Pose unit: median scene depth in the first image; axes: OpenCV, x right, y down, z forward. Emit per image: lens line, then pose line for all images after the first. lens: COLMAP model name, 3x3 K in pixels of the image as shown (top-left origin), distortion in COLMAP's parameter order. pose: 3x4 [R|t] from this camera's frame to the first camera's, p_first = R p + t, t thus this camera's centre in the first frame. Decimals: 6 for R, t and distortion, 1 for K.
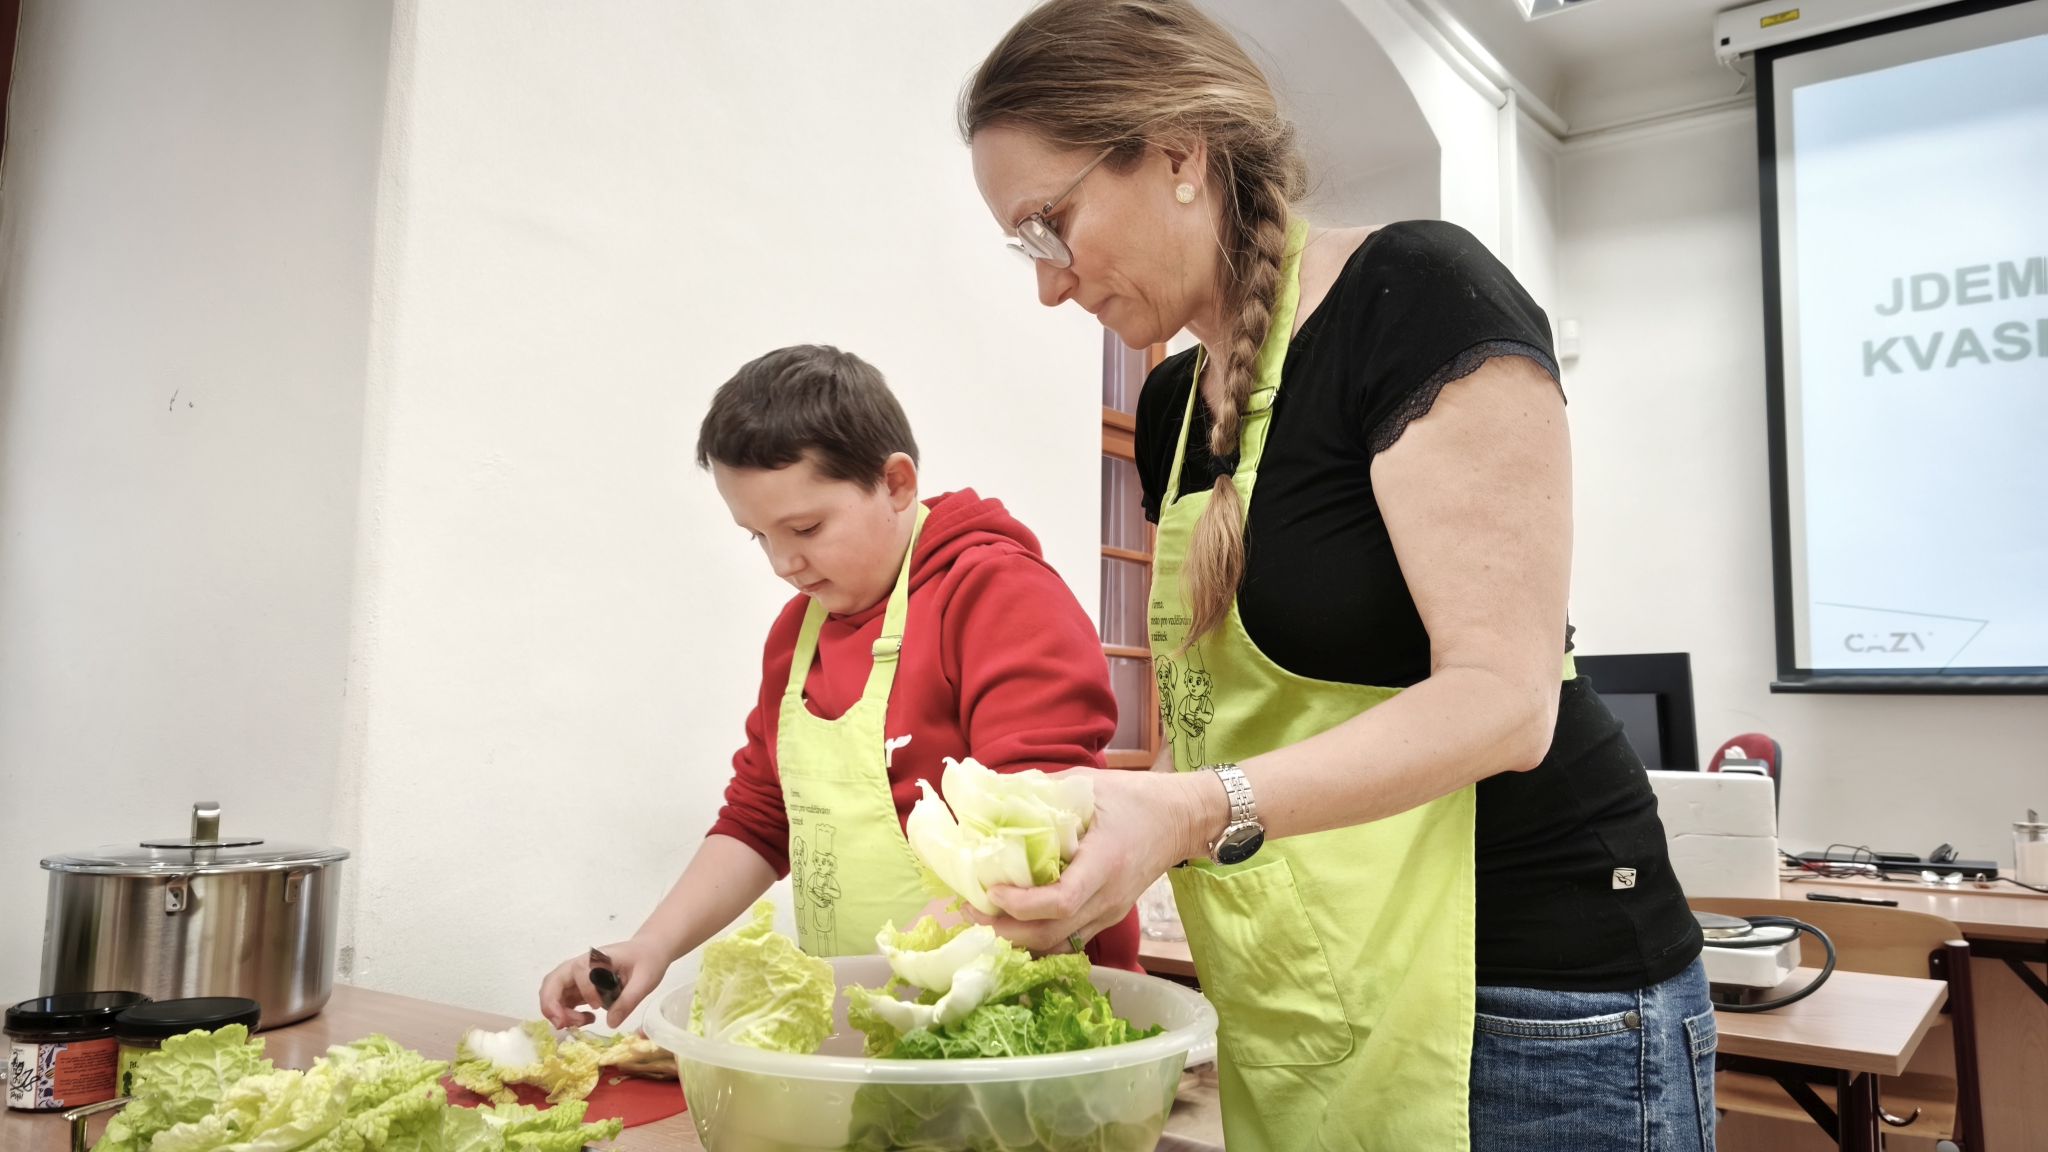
lens RADIAL K [[1381.4, 0, 1023.2], [0, 1381.4, 589.9], [0, 0, 1]] dist [0.070086, -0.045331]
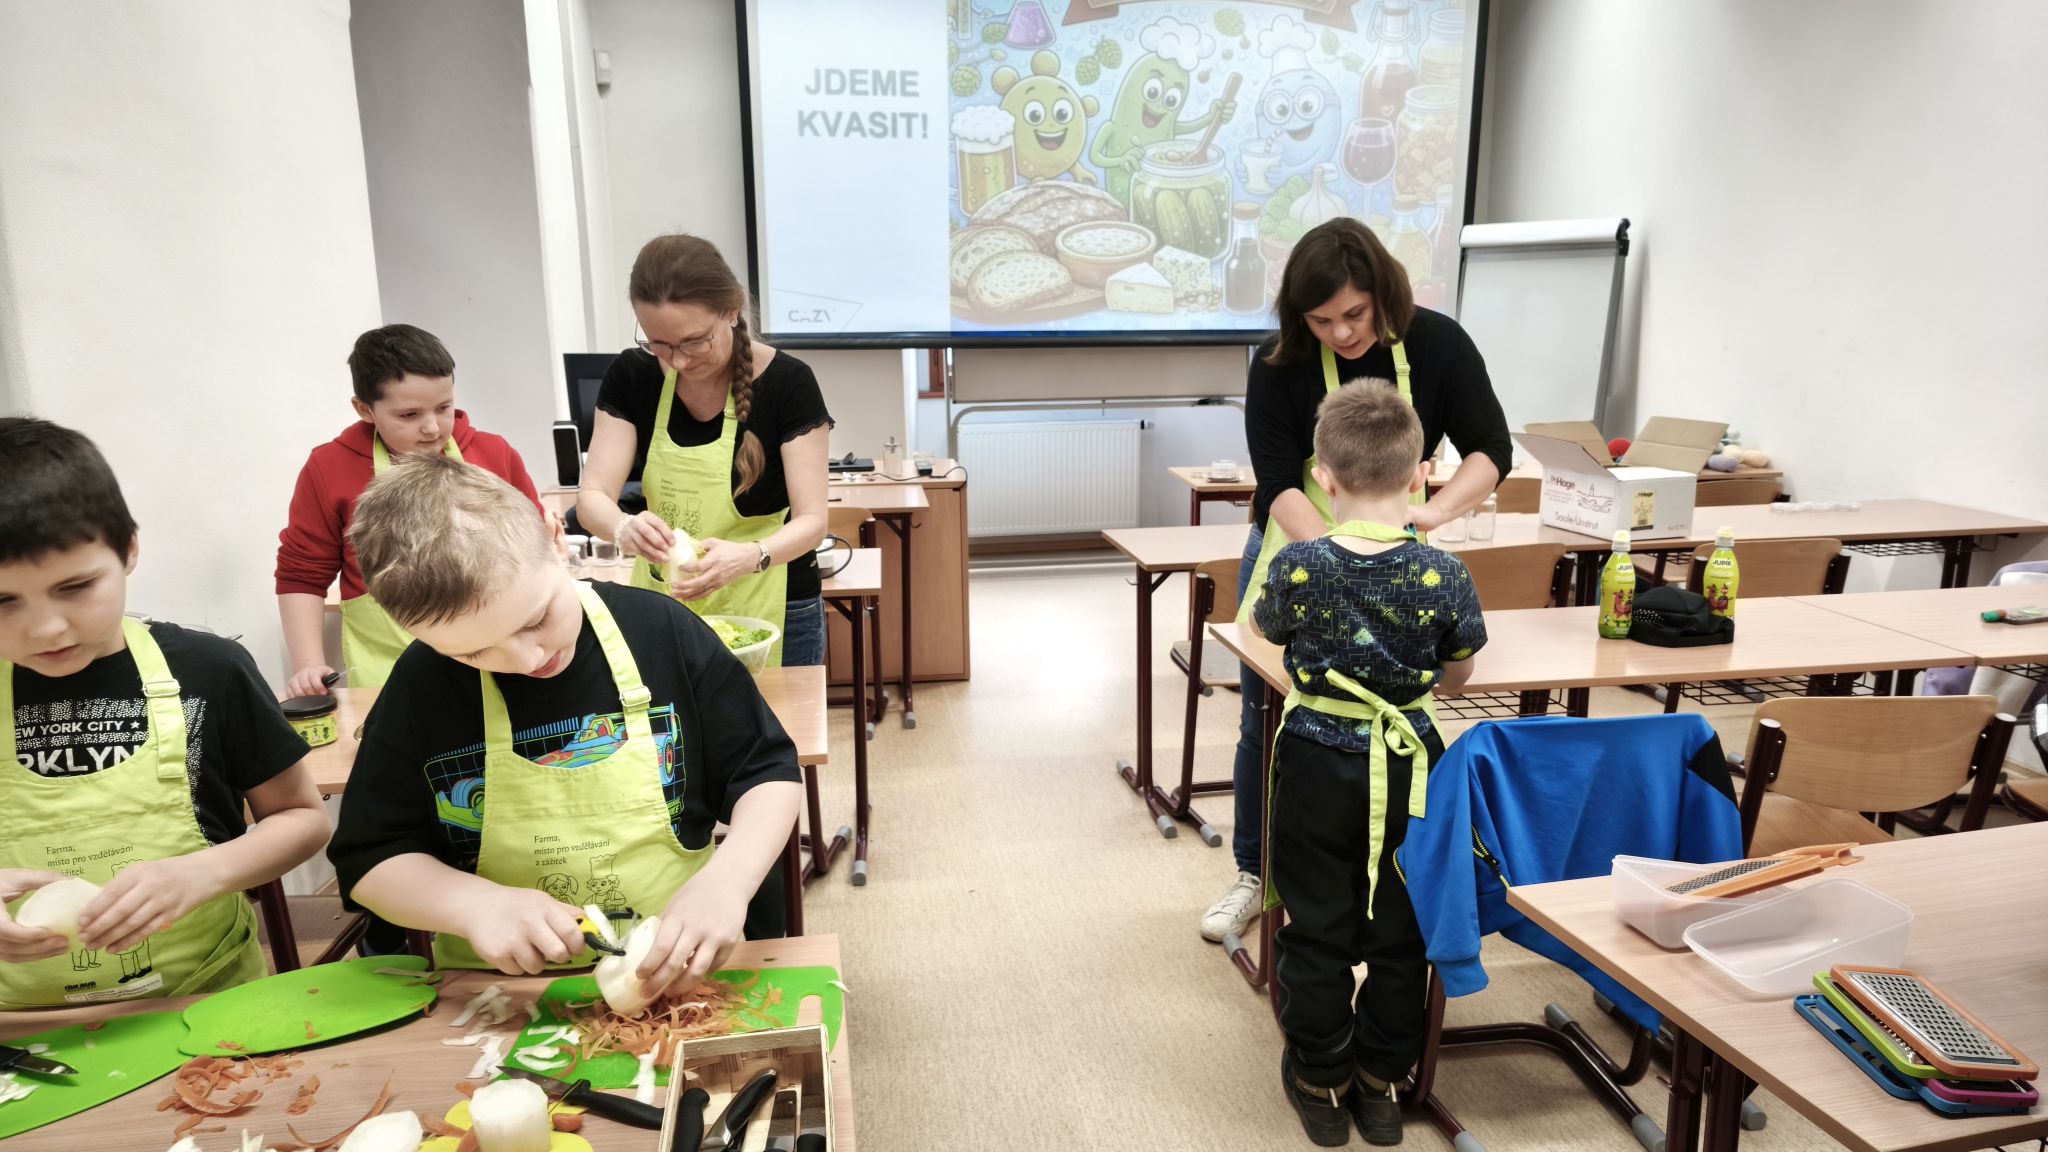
lens RADIAL K [[1381.4, 0, 1023.2], [0, 1381.4, 589.9], [0, 0, 1]] dist [0.070086, -0.045331]
pose [[0.737336, -0.160484, 0.656187, -0.288808], [-0.052631, 0.954771, 0.292648, -0.143292], [-0.673473, -0.250316, 0.695540, -0.324685]]
